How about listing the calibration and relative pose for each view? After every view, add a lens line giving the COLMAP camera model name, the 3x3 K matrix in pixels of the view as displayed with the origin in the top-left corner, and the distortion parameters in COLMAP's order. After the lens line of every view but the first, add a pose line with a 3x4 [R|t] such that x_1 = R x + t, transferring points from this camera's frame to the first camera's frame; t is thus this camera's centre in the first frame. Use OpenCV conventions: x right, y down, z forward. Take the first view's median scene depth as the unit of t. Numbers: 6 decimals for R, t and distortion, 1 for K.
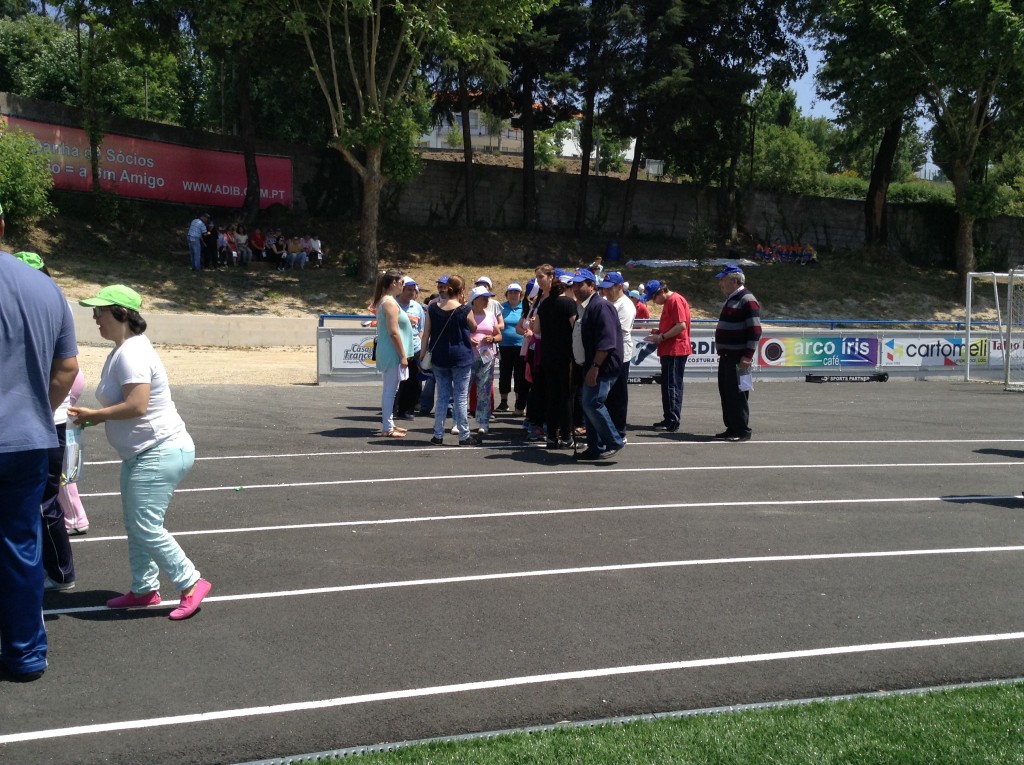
lens RADIAL K [[914.2, 0, 493.8], [0, 914.2, 384.1], [0, 0, 1]] dist [0.079643, -0.150208]
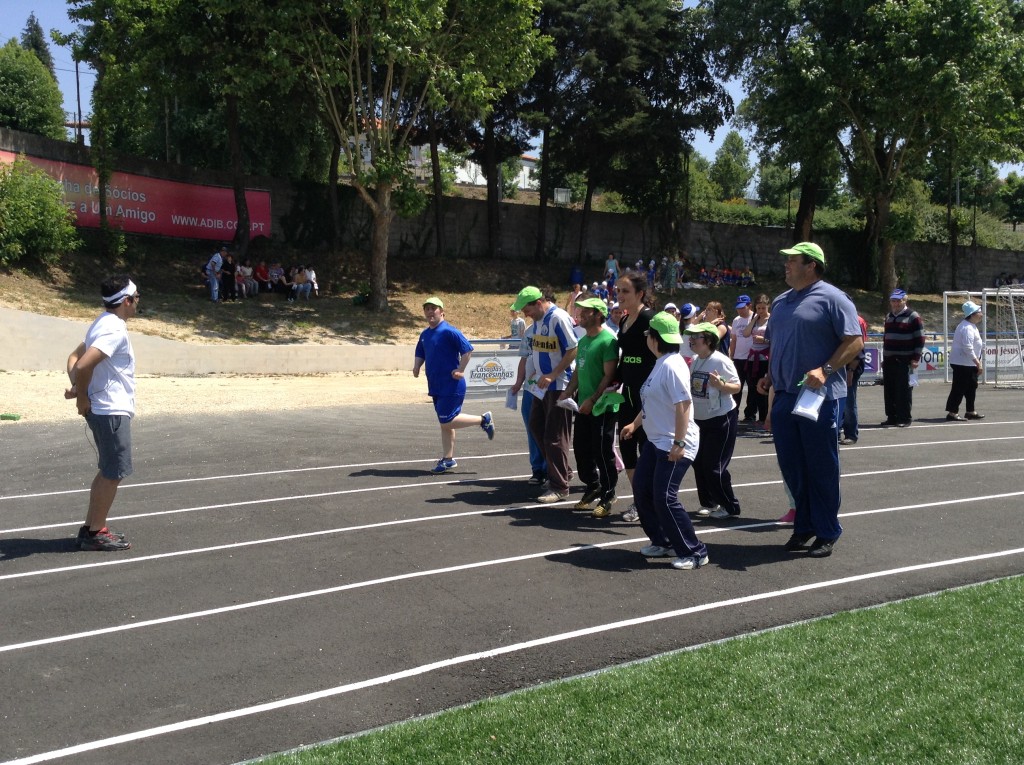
lens RADIAL K [[914.2, 0, 521.5], [0, 914.2, 372.8], [0, 0, 1]] dist [0.079643, -0.150208]
pose [[0.988073, -0.031797, 0.150671, -0.098325], [0.037623, 0.998644, -0.035975, 0.002984], [-0.149322, 0.041214, 0.987929, -0.042293]]
